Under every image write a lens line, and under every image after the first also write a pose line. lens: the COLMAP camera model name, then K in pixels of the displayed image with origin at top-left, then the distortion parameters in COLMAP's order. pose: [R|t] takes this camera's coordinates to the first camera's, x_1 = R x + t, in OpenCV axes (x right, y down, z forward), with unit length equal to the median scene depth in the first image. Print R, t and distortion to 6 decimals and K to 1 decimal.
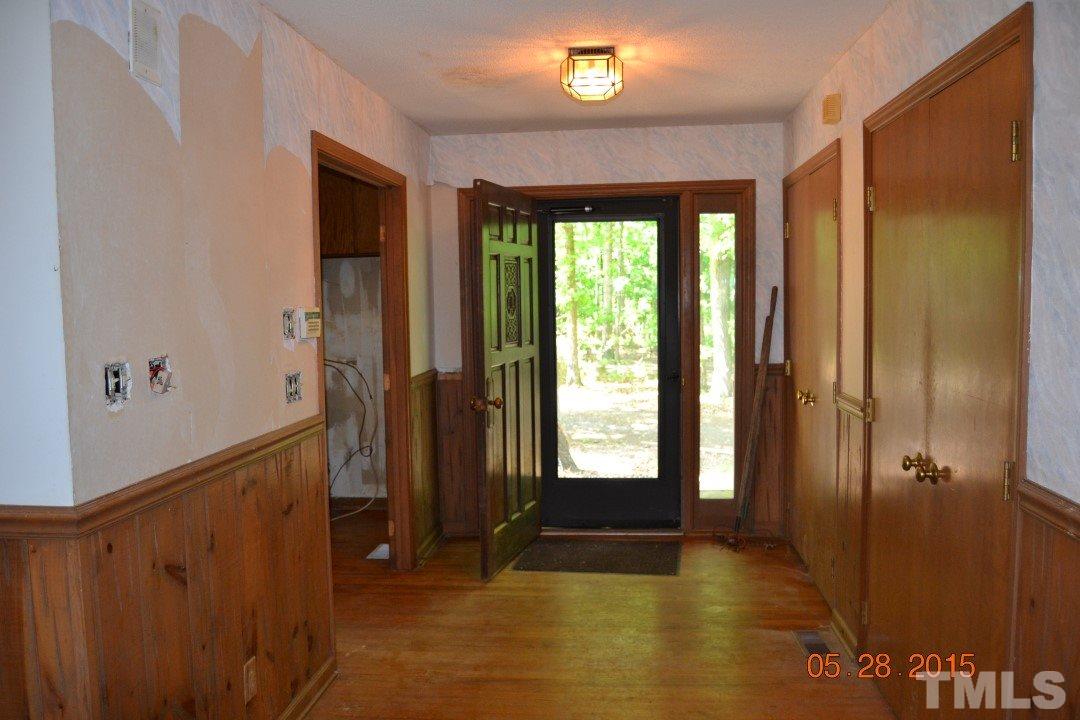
lens RADIAL K [[870.9, 0, 540.0], [0, 870.9, 360.0], [0, 0, 1]] dist [-0.001012, 0.001423]
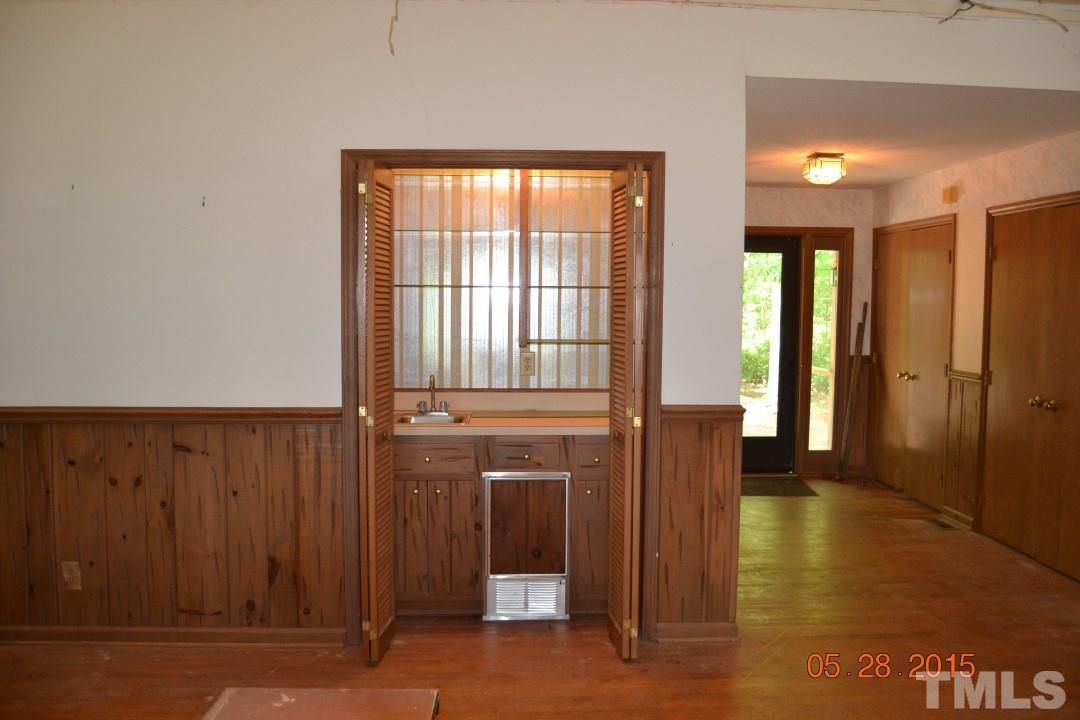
lens RADIAL K [[867.2, 0, 540.0], [0, 867.2, 360.0], [0, 0, 1]] dist [-0.088515, 0.009280]
pose [[0.989899, 0.017280, 0.140719, -0.465080], [-0.016298, 0.999834, -0.008127, 0.032083], [-0.140836, 0.005752, 0.990016, -0.330493]]
